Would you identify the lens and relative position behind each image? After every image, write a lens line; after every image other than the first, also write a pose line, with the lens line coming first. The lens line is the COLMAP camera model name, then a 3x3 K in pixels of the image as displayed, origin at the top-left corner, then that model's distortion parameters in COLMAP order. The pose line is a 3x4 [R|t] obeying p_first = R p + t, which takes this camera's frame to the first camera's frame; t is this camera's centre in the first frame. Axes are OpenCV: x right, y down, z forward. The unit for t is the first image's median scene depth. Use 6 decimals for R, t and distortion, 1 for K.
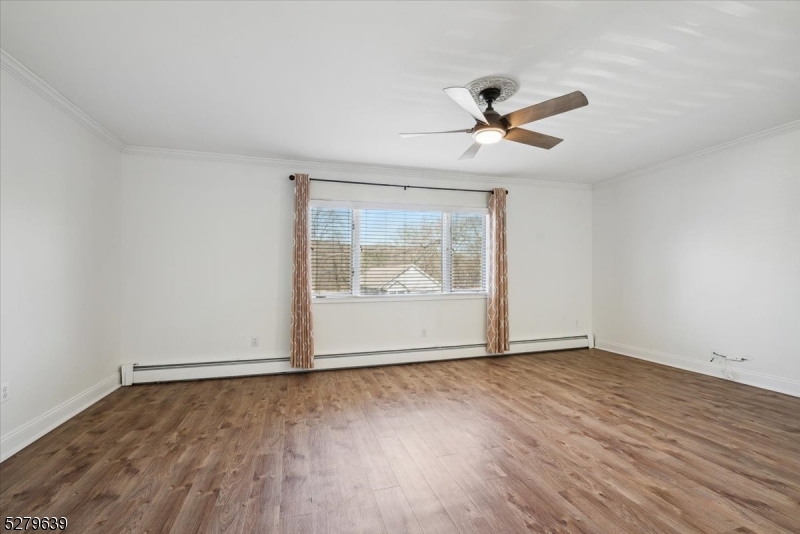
lens RADIAL K [[348.5, 0, 398.1], [0, 348.5, 271.8], [0, 0, 1]] dist [0.002096, -0.001487]
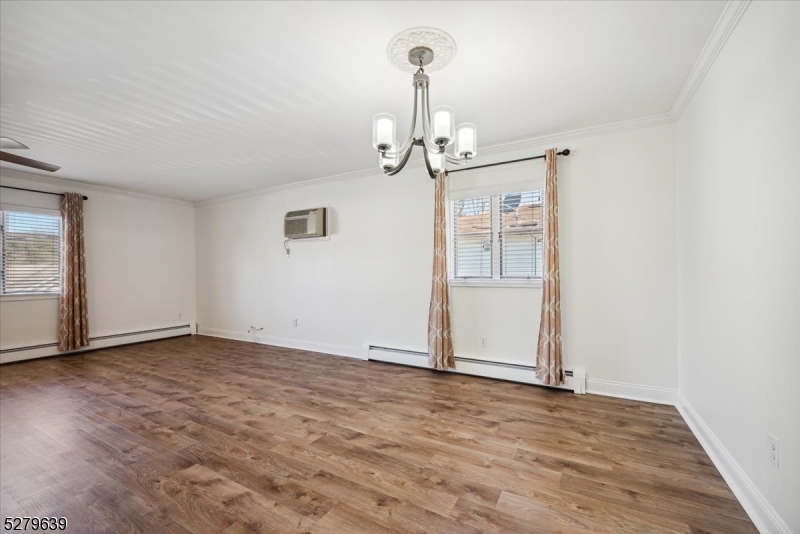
lens RADIAL K [[323.1, 0, 413.2], [0, 323.1, 280.5], [0, 0, 1]] dist [-0.005457, 0.000518]
pose [[0.692942, -0.007630, 0.720953, 0.379761], [-0.012449, 0.999668, 0.022544, -0.015464], [-0.720886, -0.024597, 0.692617, -0.524028]]
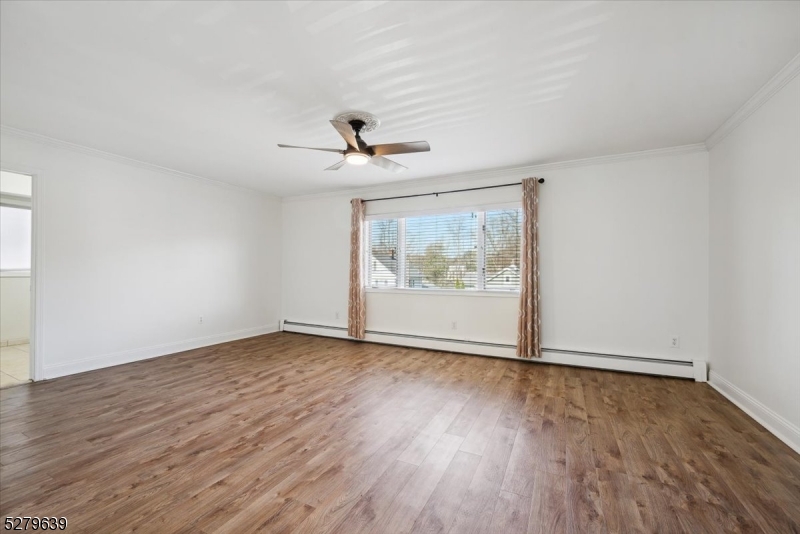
lens RADIAL K [[323.1, 0, 402.0], [0, 323.1, 271.9], [0, 0, 1]] dist [-0.005457, 0.000518]
pose [[0.731061, 0.013512, -0.682178, 0.789362], [-0.001477, 0.999833, 0.018222, -0.012141], [0.682310, -0.012314, 0.730959, 0.191752]]
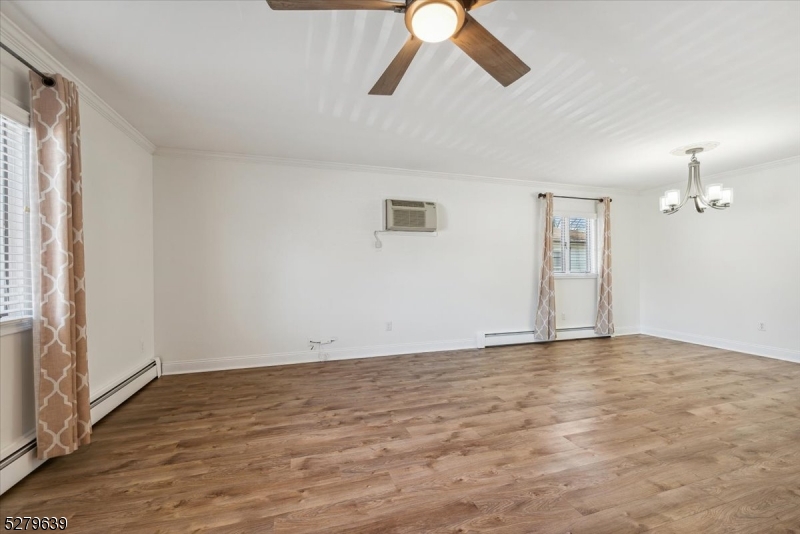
lens RADIAL K [[323.1, 0, 408.5], [0, 323.1, 274.6], [0, 0, 1]] dist [-0.005457, 0.000518]
pose [[-0.028787, -0.001898, 0.999584, -0.174865], [-0.005720, 0.999982, 0.001734, 0.007112], [-0.999569, -0.005668, -0.028797, 0.728894]]
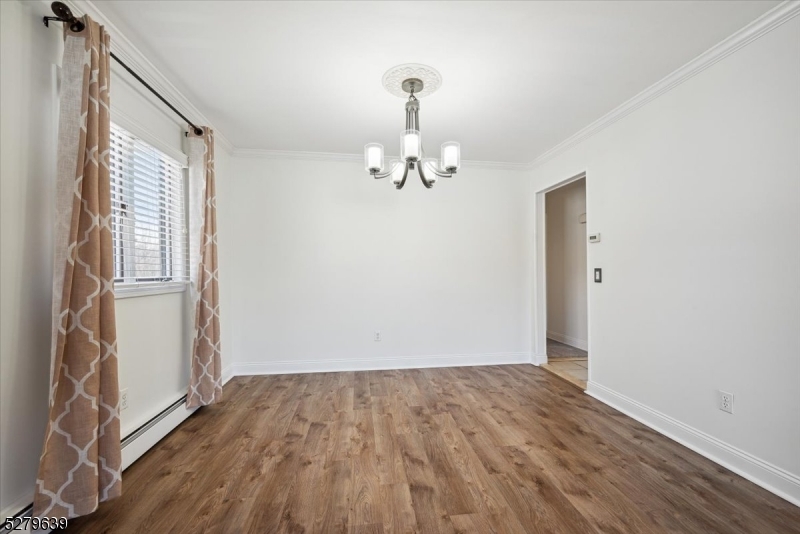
lens RADIAL K [[323.1, 0, 400.3], [0, 323.1, 271.5], [0, 0, 1]] dist [-0.005457, 0.000518]
pose [[-0.987519, 0.014283, 0.156848, 0.701226], [0.012276, 0.999830, -0.013755, -0.007004], [-0.157018, -0.011658, -0.987527, 0.450548]]
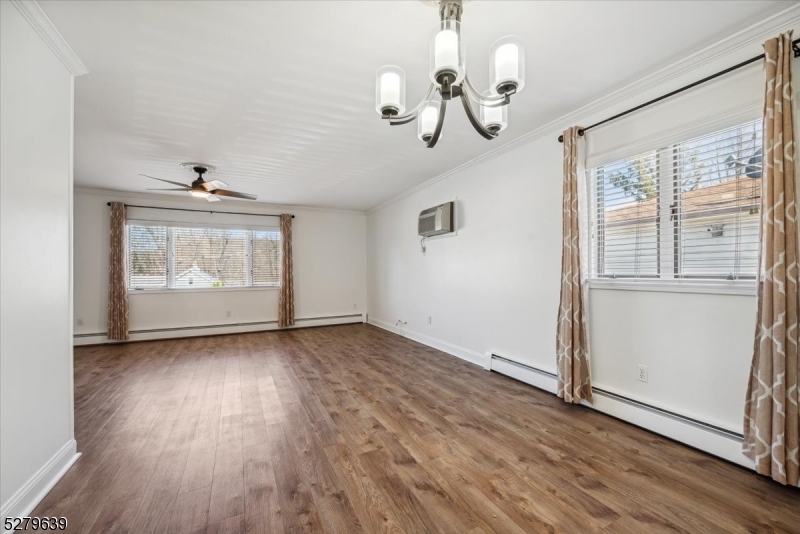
lens RADIAL K [[323.1, 0, 405.7], [0, 323.1, 273.3], [0, 0, 1]] dist [-0.005457, 0.000518]
pose [[0.979738, 0.000335, 0.200284, 0.642255], [-0.003569, 0.999869, 0.015784, -0.018743], [-0.200253, -0.016179, 0.979611, -0.535905]]
